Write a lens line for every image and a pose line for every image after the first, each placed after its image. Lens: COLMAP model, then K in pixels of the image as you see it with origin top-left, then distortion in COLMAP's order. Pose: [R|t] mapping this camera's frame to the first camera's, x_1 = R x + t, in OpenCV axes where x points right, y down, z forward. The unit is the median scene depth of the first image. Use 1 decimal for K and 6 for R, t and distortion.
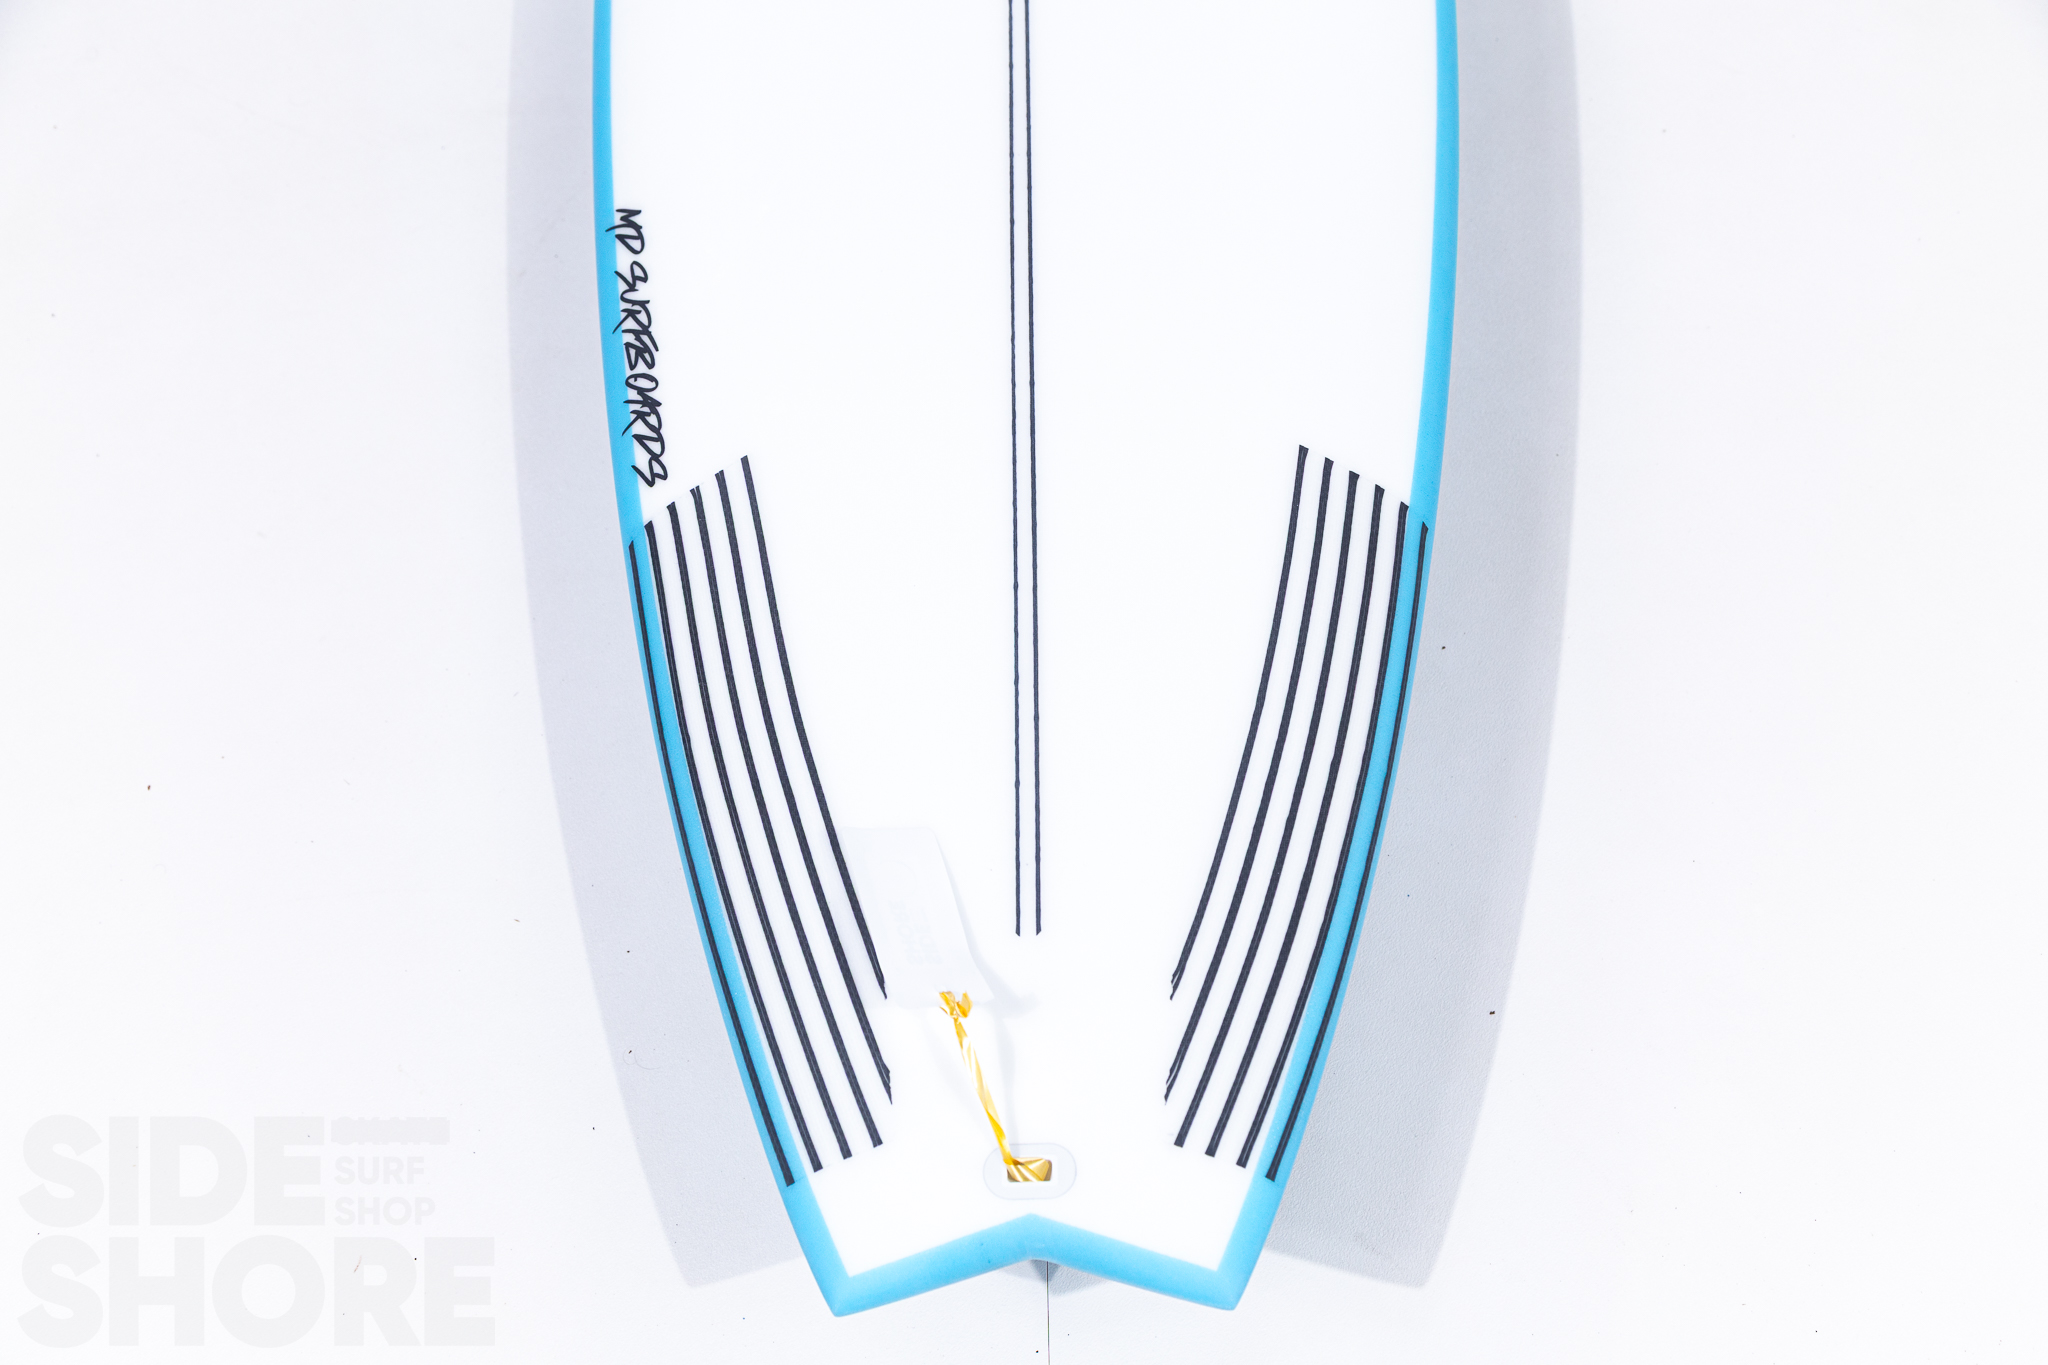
lens RADIAL K [[2369.9, 0, 1024.0], [0, 2369.9, 682.5], [0, 0, 1]] dist [-0.007601, -0.004574]
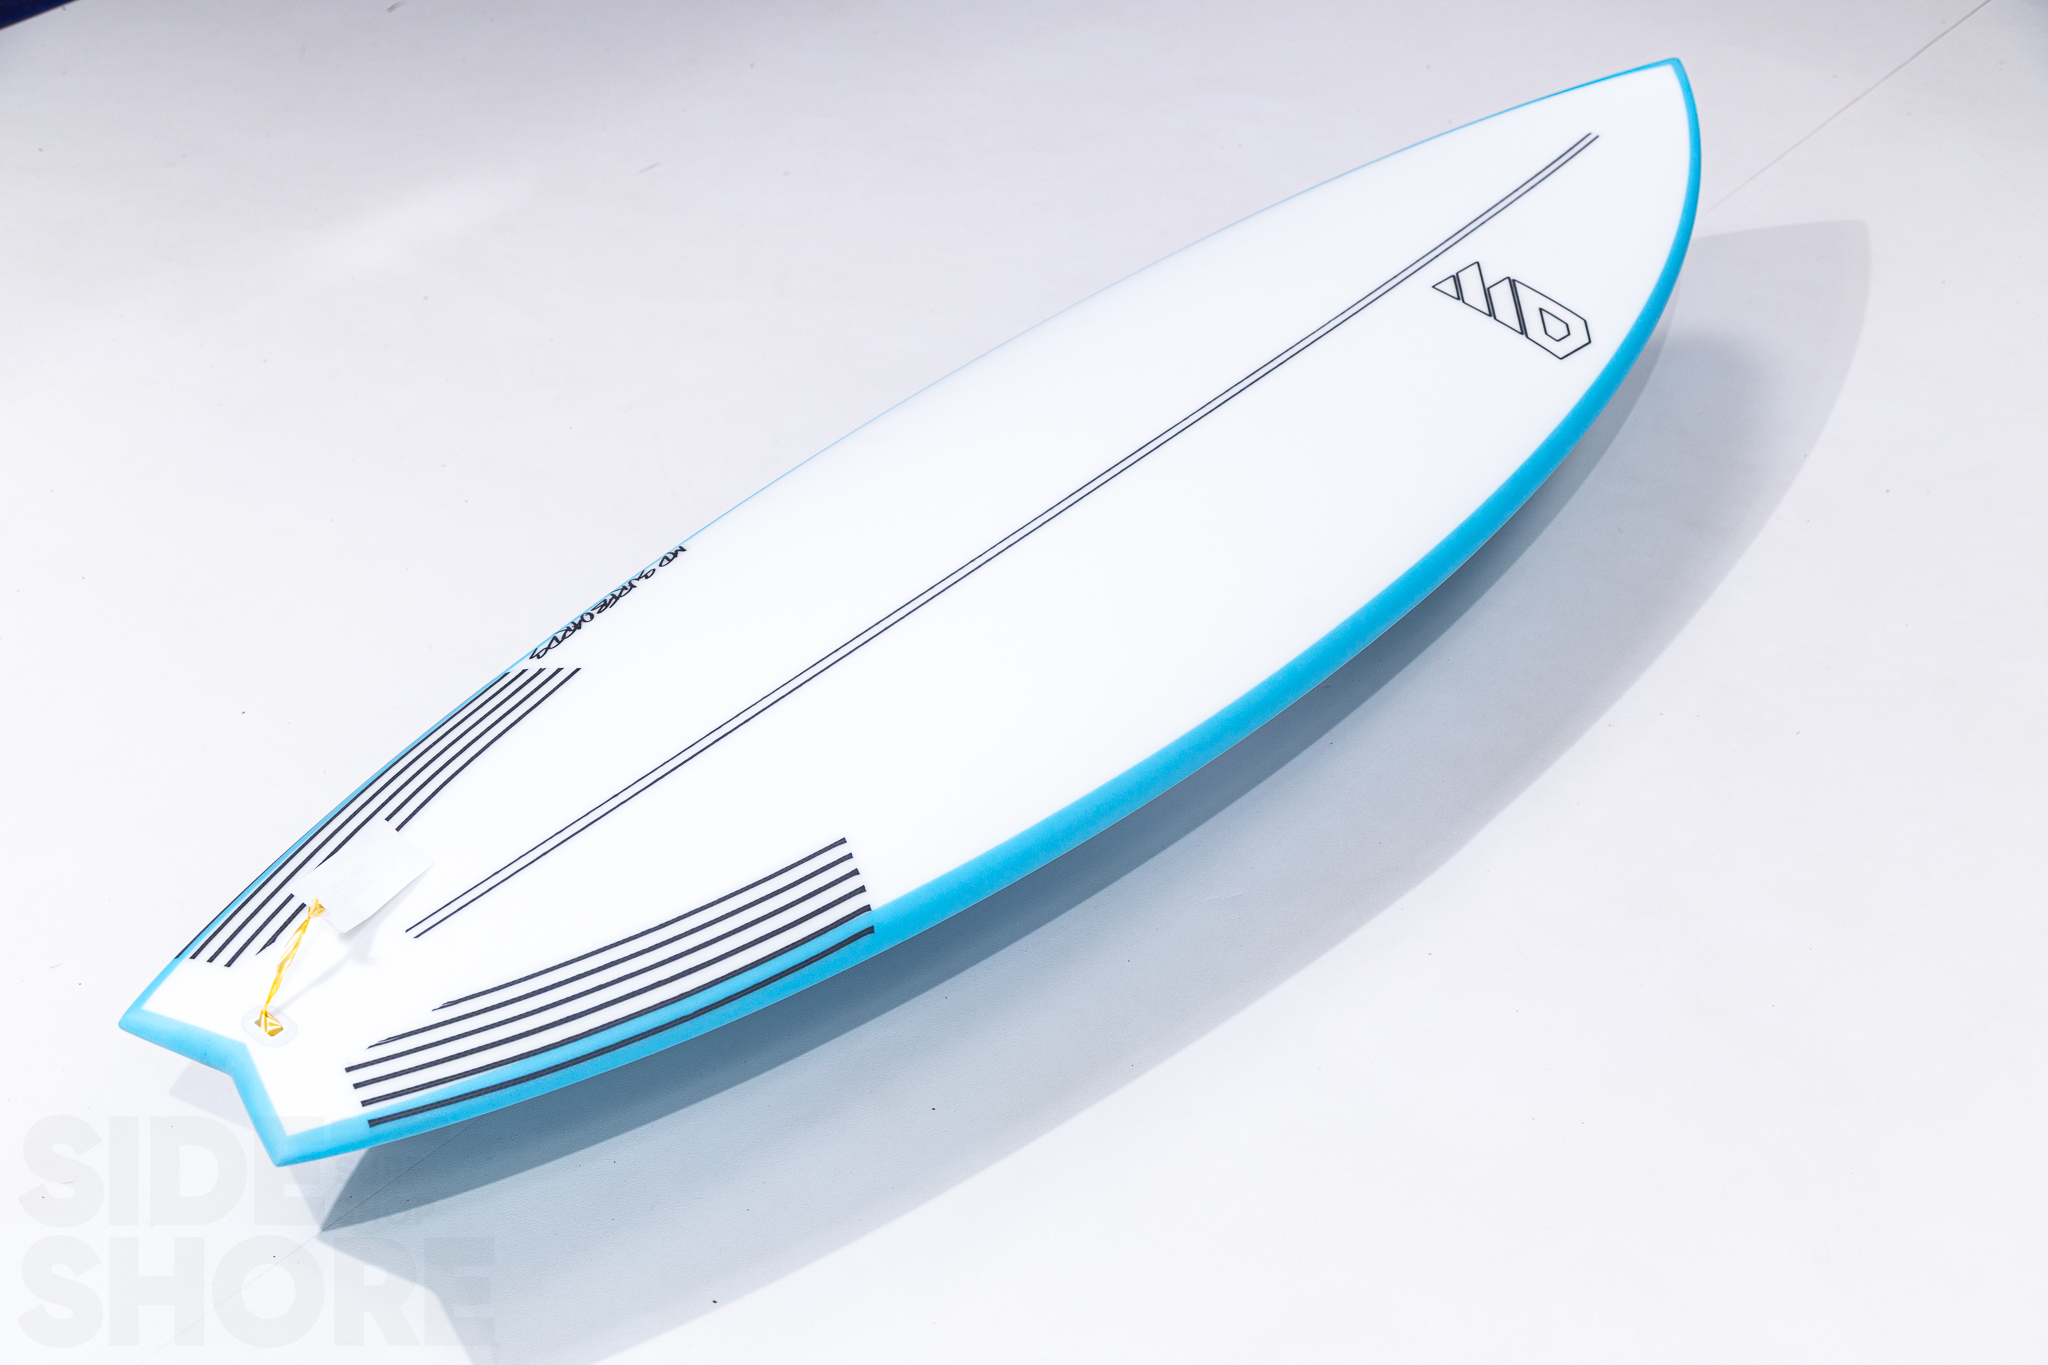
lens RADIAL K [[2369.9, 0, 1024.0], [0, 2369.9, 682.5], [0, 0, 1]] dist [-0.007601, -0.004574]
pose [[0.746998, 0.447353, -0.491803, 0.798284], [-0.609474, 0.756310, -0.237775, 0.091591], [0.265586, 0.477359, 0.837611, -0.157088]]
